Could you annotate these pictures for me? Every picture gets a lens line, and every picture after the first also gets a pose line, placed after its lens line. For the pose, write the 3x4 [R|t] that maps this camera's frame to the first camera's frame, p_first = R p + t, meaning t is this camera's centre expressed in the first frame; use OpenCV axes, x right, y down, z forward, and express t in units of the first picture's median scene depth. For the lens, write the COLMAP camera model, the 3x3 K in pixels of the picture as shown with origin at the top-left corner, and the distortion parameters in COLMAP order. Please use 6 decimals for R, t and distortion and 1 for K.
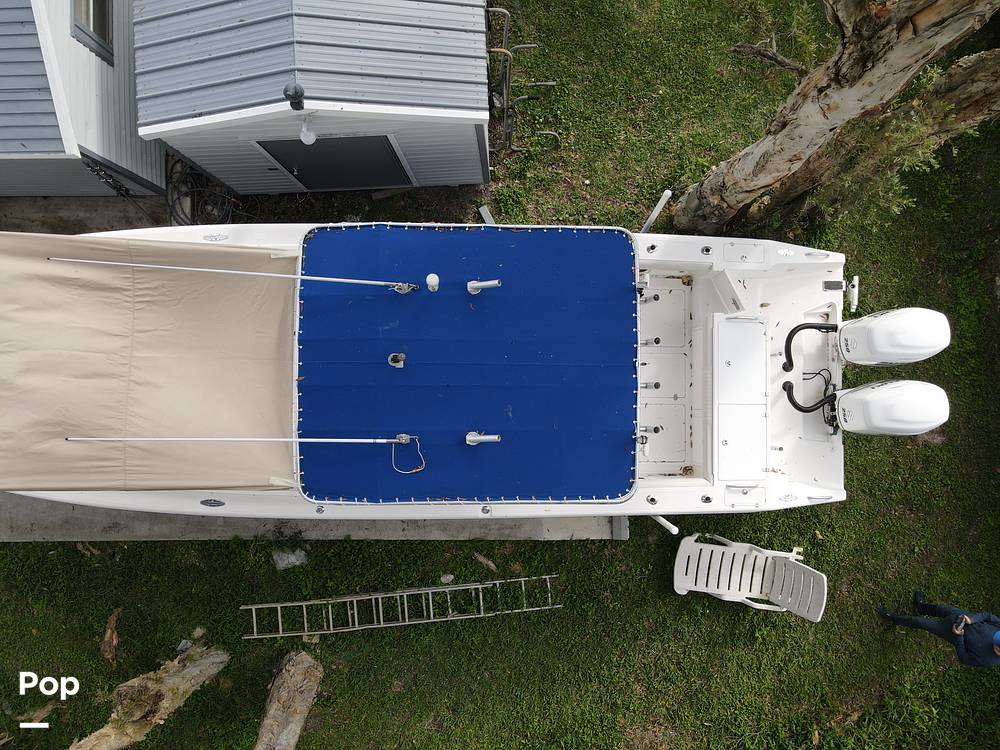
lens RADIAL K [[735.5, 0, 497.4], [0, 735.5, 382.3], [0, 0, 1]] dist [0.006162, 0.026325]
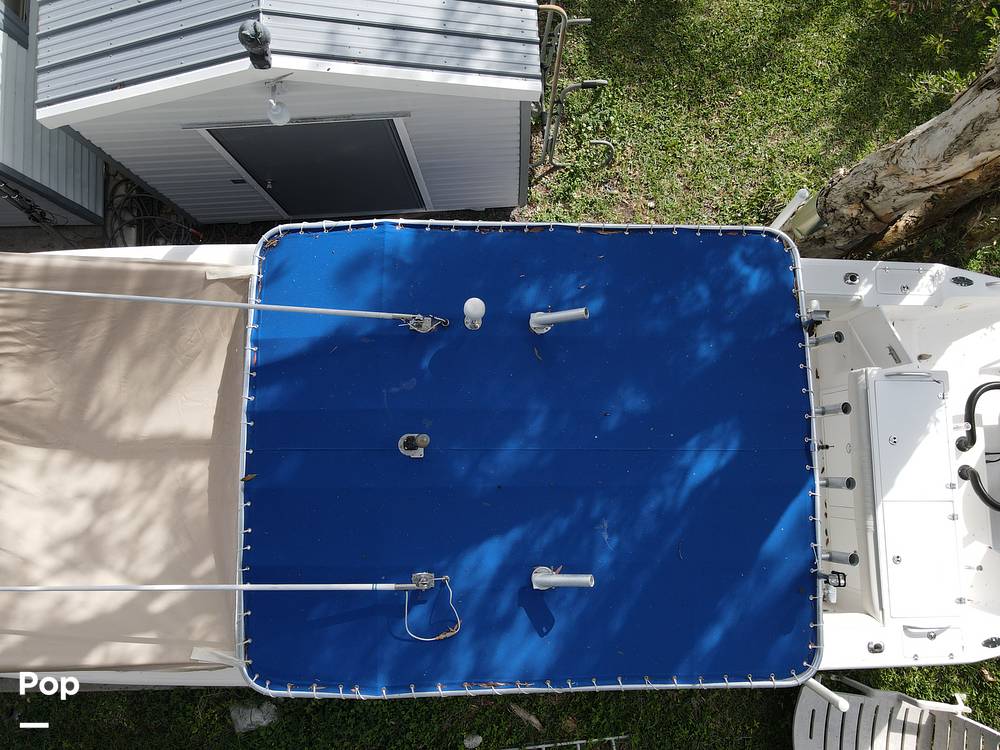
lens RADIAL K [[735.5, 0, 497.4], [0, 735.5, 382.3], [0, 0, 1]] dist [0.006162, 0.026325]
pose [[0.999959, -0.008927, 0.001173, -0.051207], [0.008998, 0.995474, -0.094604, -0.017397], [-0.000323, 0.094611, 0.995514, 0.303092]]
